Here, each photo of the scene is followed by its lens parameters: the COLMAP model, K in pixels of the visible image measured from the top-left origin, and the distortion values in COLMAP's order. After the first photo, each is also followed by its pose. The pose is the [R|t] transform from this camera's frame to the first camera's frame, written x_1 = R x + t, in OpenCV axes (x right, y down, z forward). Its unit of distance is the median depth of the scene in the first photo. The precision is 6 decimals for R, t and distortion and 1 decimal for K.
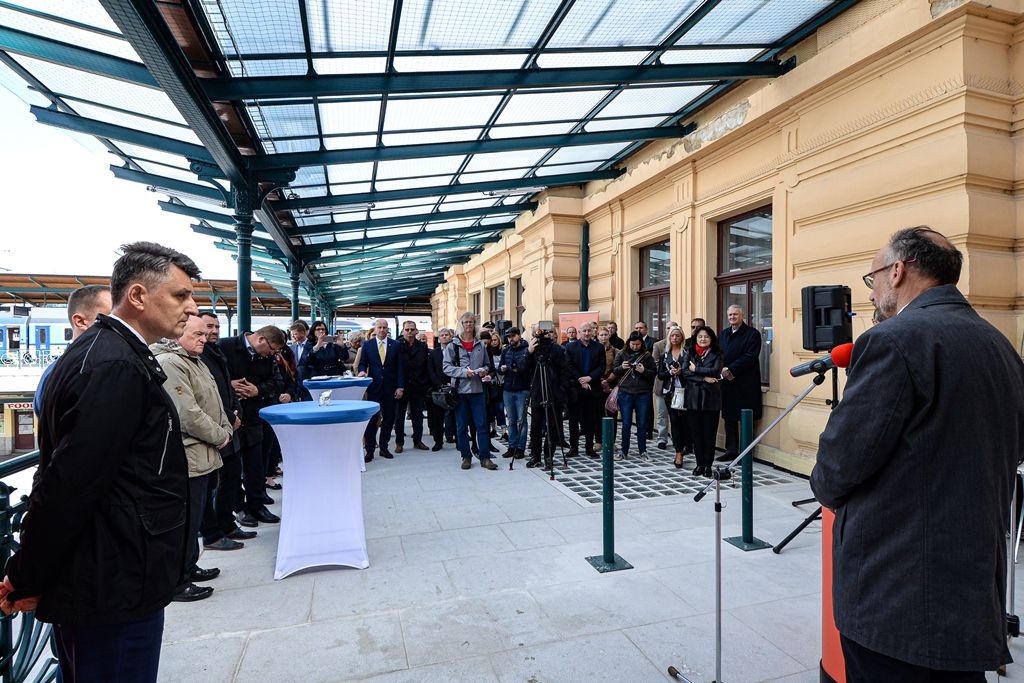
lens RADIAL K [[533.3, 0, 516.8], [0, 533.3, 345.1], [0, 0, 1]] dist [0.018997, -0.028264]
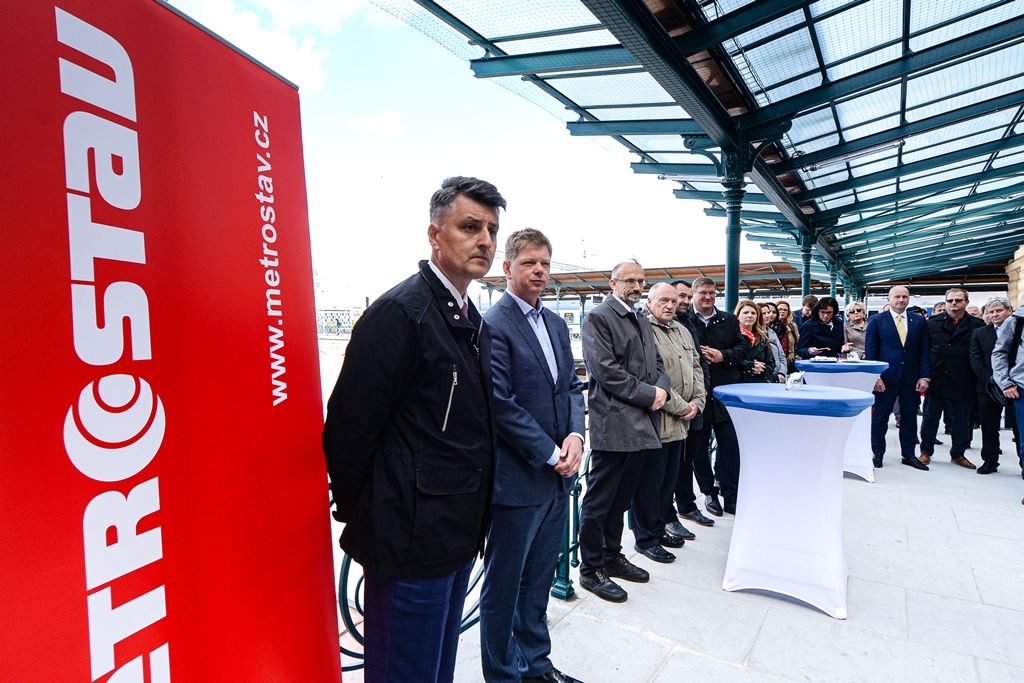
lens RADIAL K [[538.2, 0, 529.1], [0, 538.2, 340.5], [0, 0, 1]] dist [0.019007, -0.028771]
pose [[0.631708, 0.026774, -0.774744, 0.003079], [-0.008228, 0.999579, 0.027836, 0.012024], [0.775163, -0.011210, 0.631662, 0.113106]]
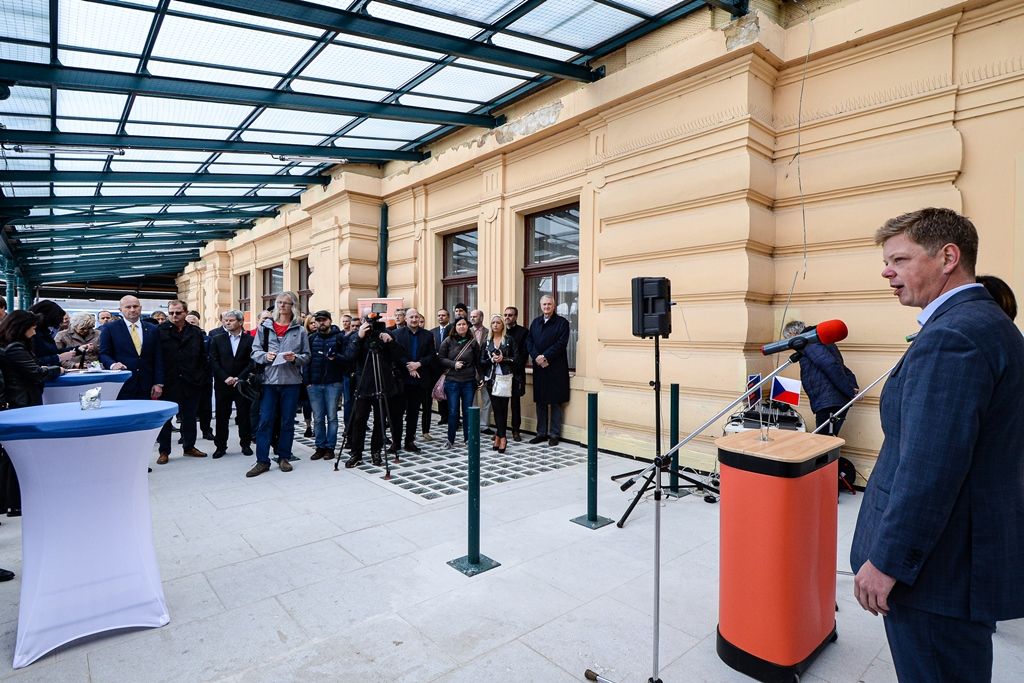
lens RADIAL K [[526.9, 0, 514.3], [0, 526.9, 344.2], [0, 0, 1]] dist [0.018584, -0.027485]
pose [[0.915680, 0.000432, 0.401909, -0.069499], [-0.007146, 0.999859, 0.015206, 0.006848], [-0.401845, -0.016796, 0.915554, 0.075240]]
